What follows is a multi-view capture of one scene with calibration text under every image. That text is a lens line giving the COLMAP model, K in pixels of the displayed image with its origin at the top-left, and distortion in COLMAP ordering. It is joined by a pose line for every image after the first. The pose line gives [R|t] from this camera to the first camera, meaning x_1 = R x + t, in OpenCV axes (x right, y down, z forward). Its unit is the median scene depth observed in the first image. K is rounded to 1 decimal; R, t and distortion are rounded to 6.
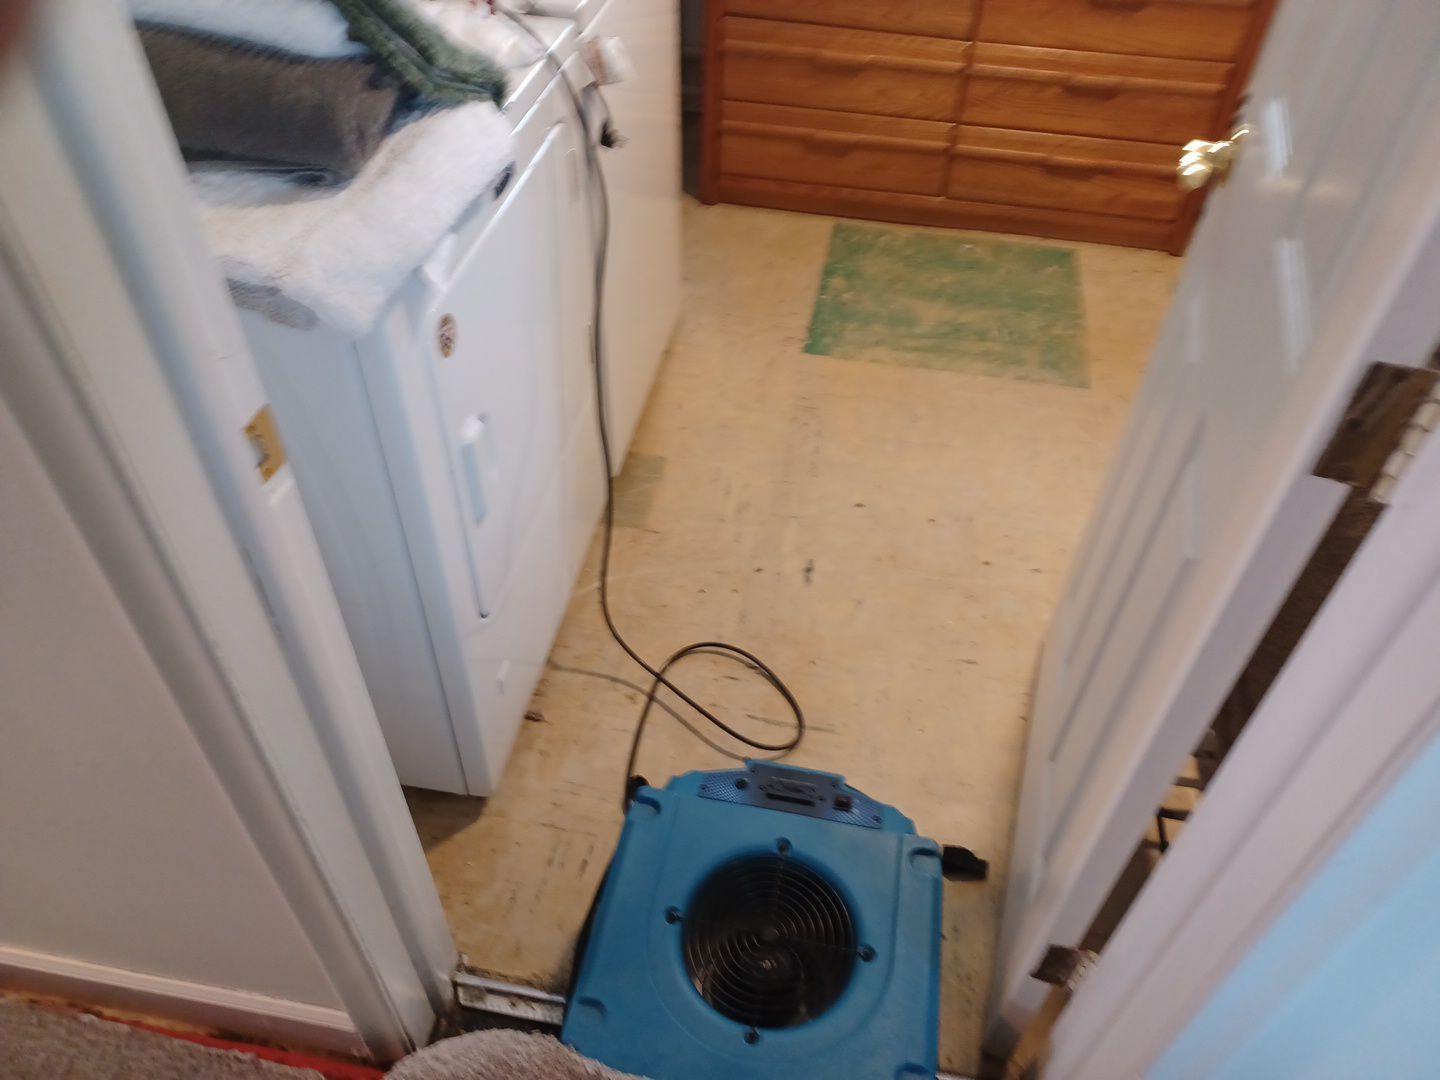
lens RADIAL K [[1049.0, 0, 720.0], [0, 1049.0, 540.0], [0, 0, 1]] dist [-0.000756, -0.002618]
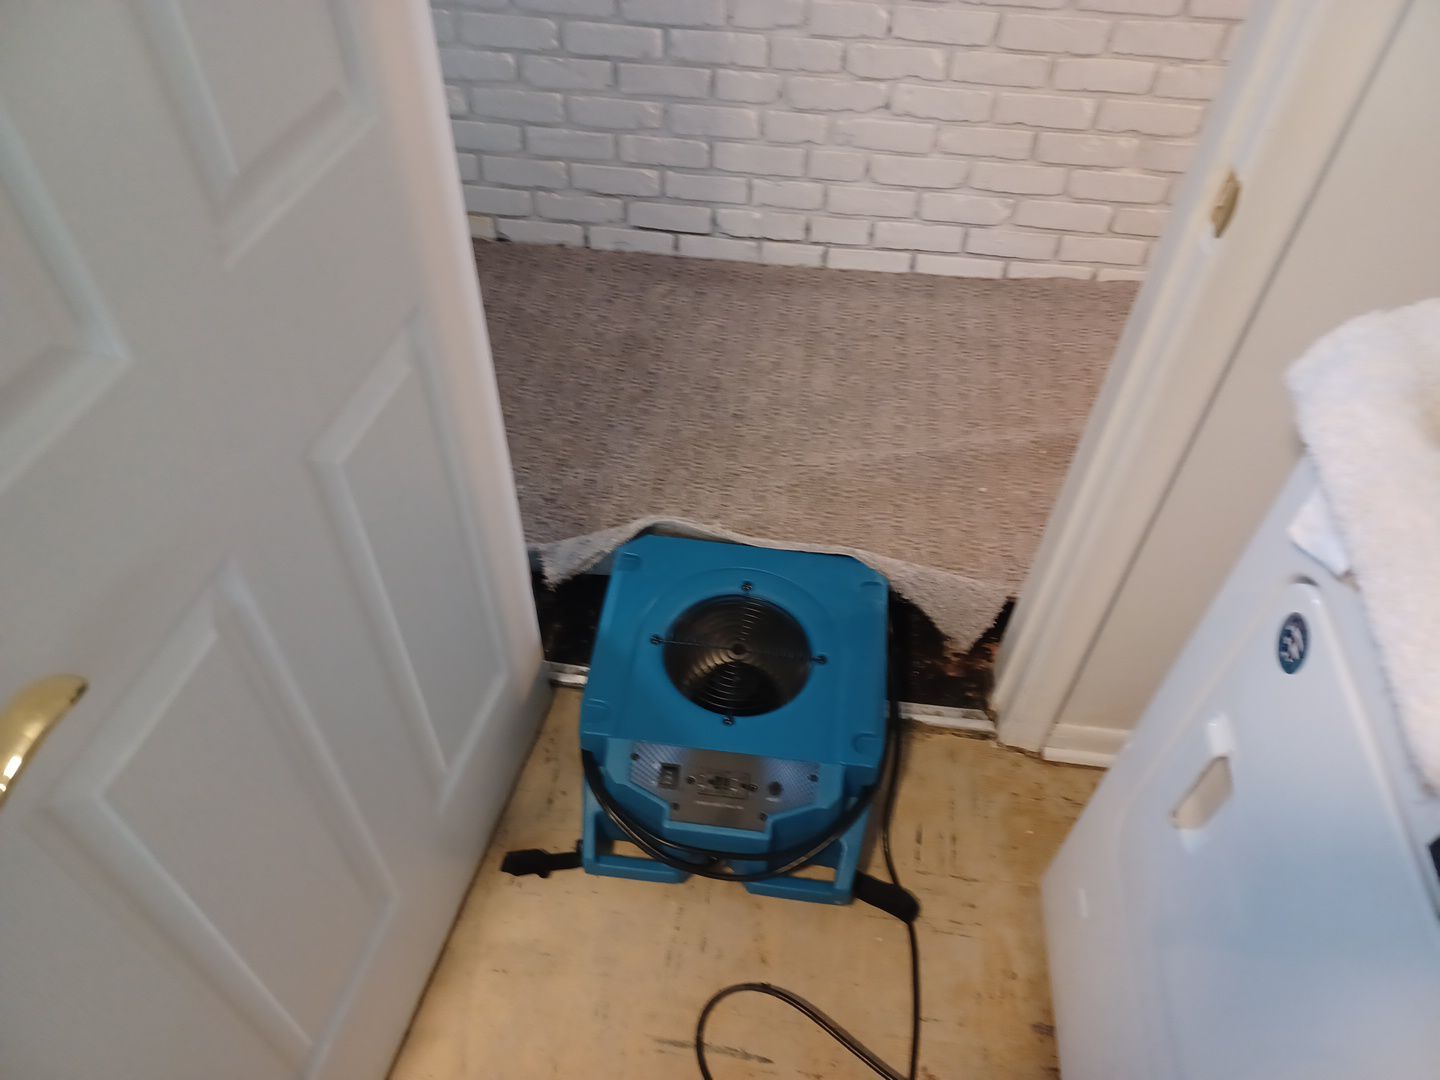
lens RADIAL K [[1049.0, 0, 720.0], [0, 1049.0, 540.0], [0, 0, 1]] dist [-0.000756, -0.002618]
pose [[-0.995620, 0.017039, -0.091928, 0.143774], [-0.092012, -0.004236, 0.995749, -0.659878], [0.016577, 0.999846, 0.005786, 0.717064]]
